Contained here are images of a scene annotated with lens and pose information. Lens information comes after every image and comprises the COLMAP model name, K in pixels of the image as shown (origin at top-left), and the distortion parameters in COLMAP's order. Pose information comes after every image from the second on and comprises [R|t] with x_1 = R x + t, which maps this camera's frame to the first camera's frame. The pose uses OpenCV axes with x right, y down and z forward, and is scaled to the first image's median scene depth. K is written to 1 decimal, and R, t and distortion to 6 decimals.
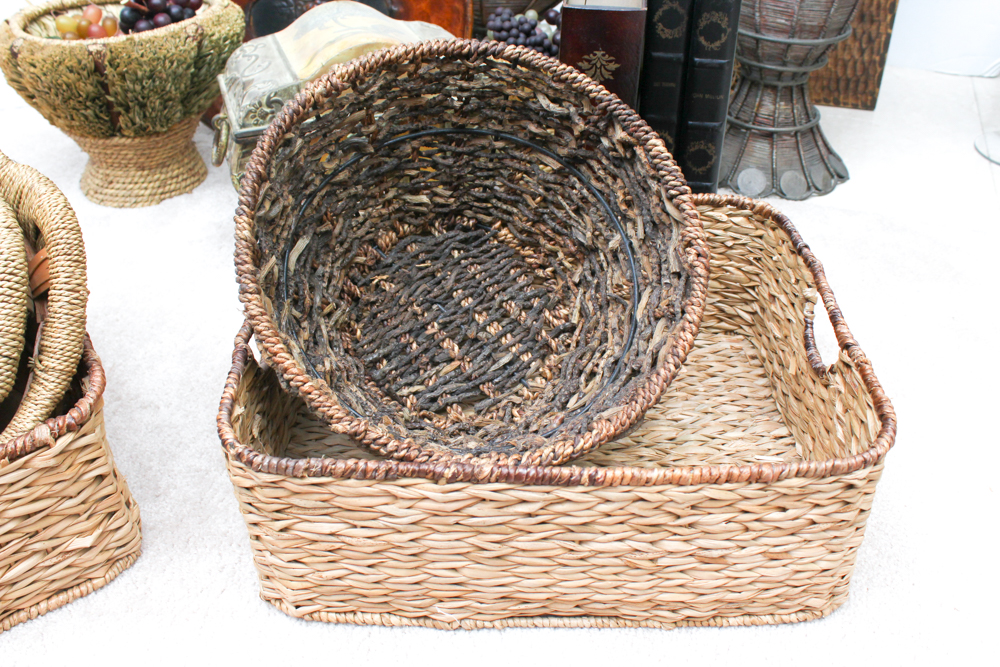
lens RADIAL K [[1024.0, 0, 471.2], [0, 1024.0, 312.3], [0, 0, 1]] dist [-0.045195, 0.000000]
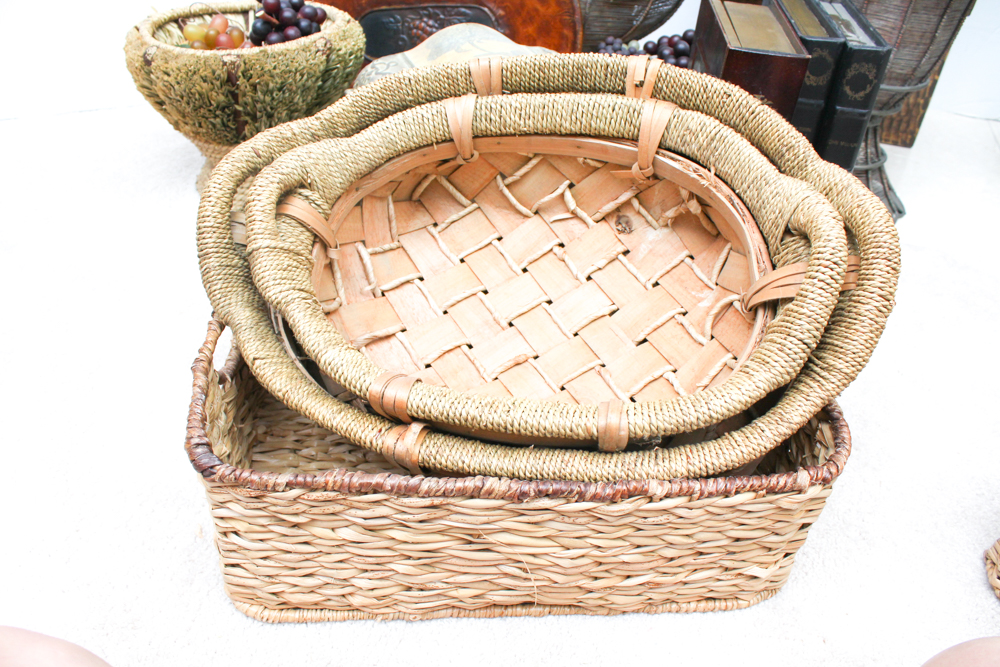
lens RADIAL K [[850.8, 0, 492.3], [0, 850.8, 335.5], [0, 0, 1]] dist [-0.119864, 0.064723]
pose [[0.998316, 0.037473, 0.044280, -0.127070], [-0.040589, 0.996600, 0.071698, -0.051951], [-0.041443, -0.073374, 0.996443, 0.131891]]
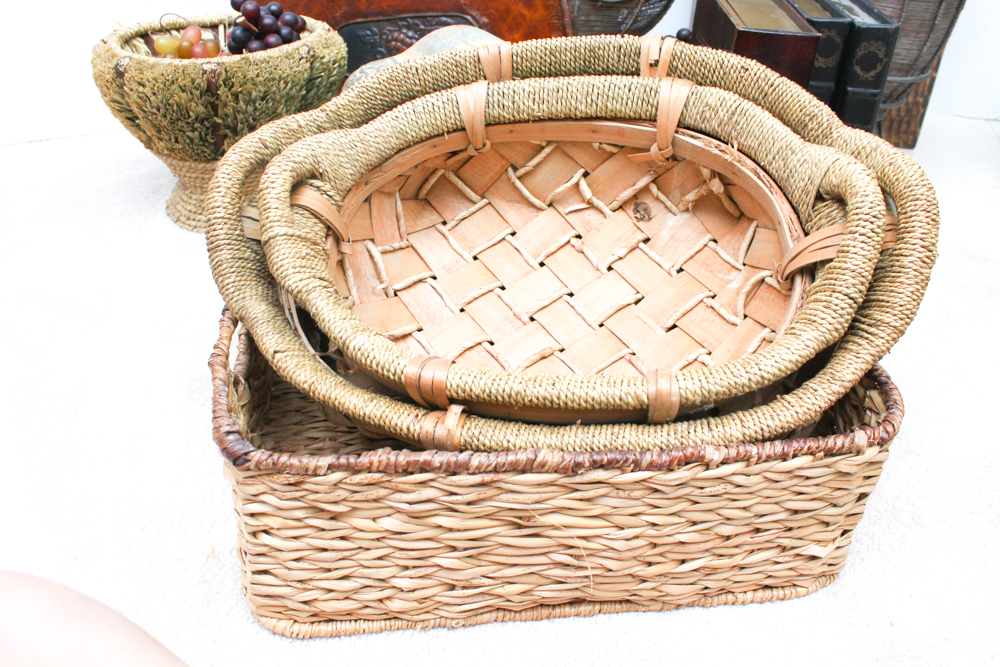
lens RADIAL K [[937.3, 0, 498.3], [0, 937.3, 327.4], [0, 0, 1]] dist [-0.086709, 0.000000]
pose [[0.995901, -0.004765, 0.090328, -0.168796], [0.005848, 0.999914, -0.011733, -0.002553], [-0.090264, 0.012213, 0.995843, 0.103965]]
